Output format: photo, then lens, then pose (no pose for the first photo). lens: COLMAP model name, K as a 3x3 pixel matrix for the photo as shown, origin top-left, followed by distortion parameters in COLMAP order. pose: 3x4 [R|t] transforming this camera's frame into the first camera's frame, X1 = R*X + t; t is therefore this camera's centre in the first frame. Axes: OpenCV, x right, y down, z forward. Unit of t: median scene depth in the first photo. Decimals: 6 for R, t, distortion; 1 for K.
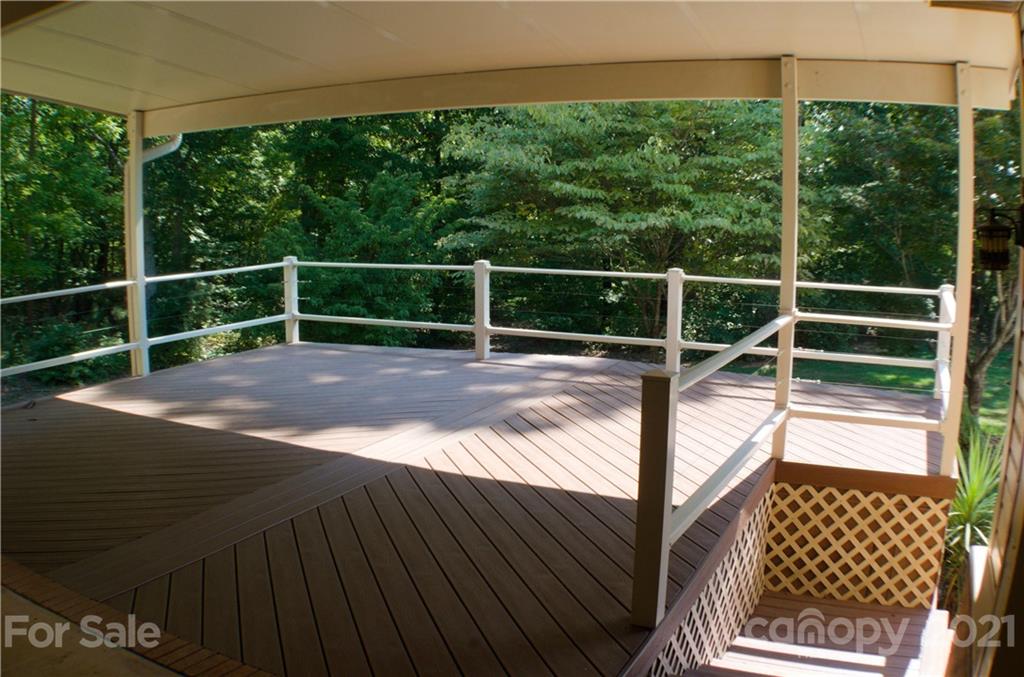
lens RADIAL K [[900.4, 0, 513.8], [0, 900.4, 341.8], [0, 0, 1]] dist [-0.354436, 0.126800]
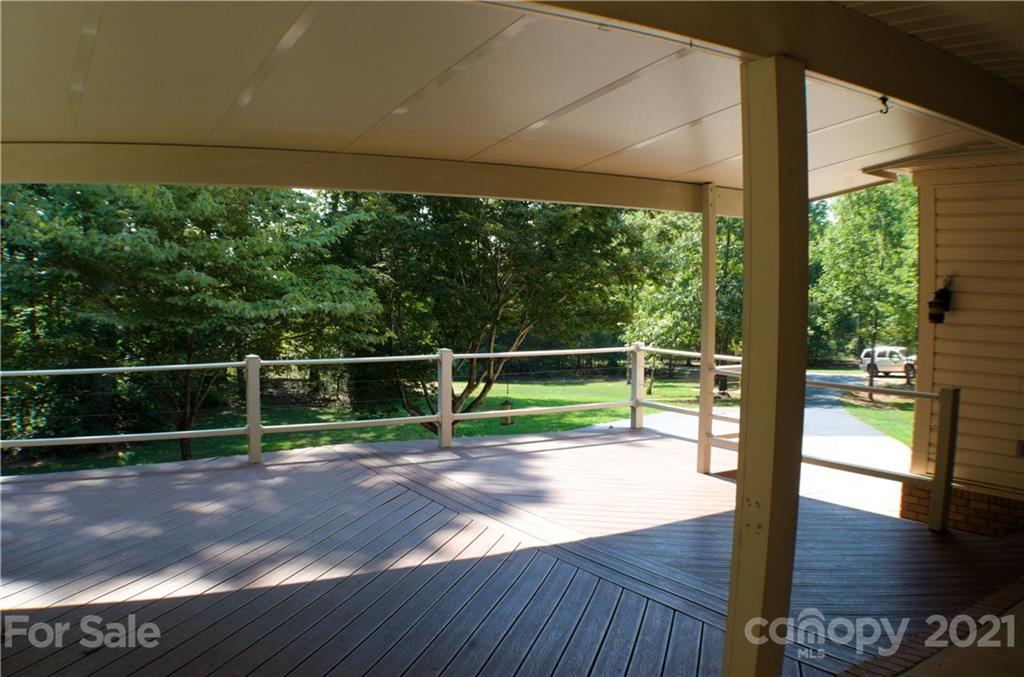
lens RADIAL K [[900.4, 0, 513.8], [0, 900.4, 341.8], [0, 0, 1]] dist [-0.354436, 0.126800]
pose [[0.528997, -0.048859, 0.847216, -0.623102], [0.128671, 0.991417, -0.023166, -0.047531], [-0.838812, 0.121267, 0.530744, 0.293617]]
